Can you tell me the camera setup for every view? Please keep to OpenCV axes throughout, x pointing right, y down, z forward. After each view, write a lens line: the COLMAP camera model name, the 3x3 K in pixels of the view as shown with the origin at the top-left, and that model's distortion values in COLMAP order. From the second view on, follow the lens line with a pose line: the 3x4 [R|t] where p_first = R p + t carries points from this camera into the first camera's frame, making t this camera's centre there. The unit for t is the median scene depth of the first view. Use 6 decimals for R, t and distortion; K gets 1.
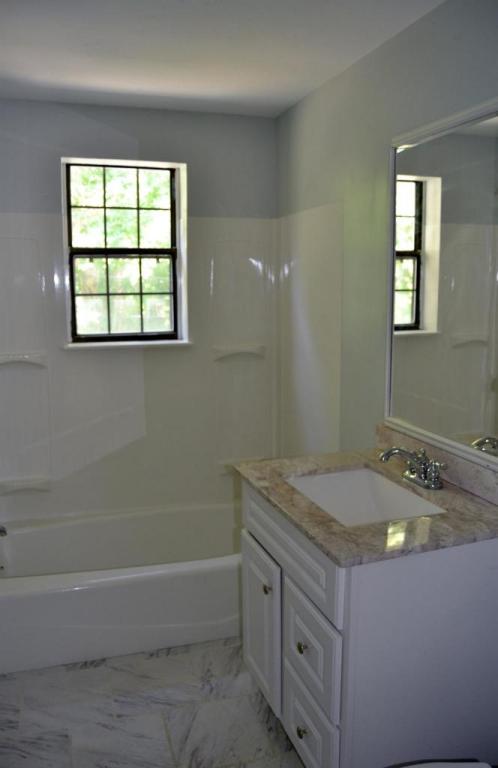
lens RADIAL K [[653.6, 0, 249.4], [0, 653.6, 383.2], [0, 0, 1]] dist [-0.003237, -0.000423]
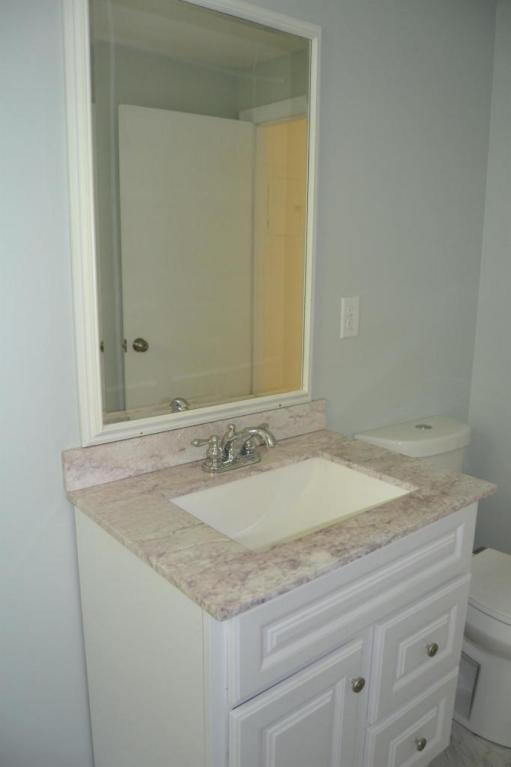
lens RADIAL K [[610.3, 0, 256.5], [0, 610.3, 385.4], [0, 0, 1]] dist [-0.068854, 0.024404]
pose [[-0.359594, -0.200169, 0.911386, -0.461309], [0.141316, 0.953771, 0.265235, -0.153689], [-0.922346, 0.224171, -0.314684, 1.329372]]
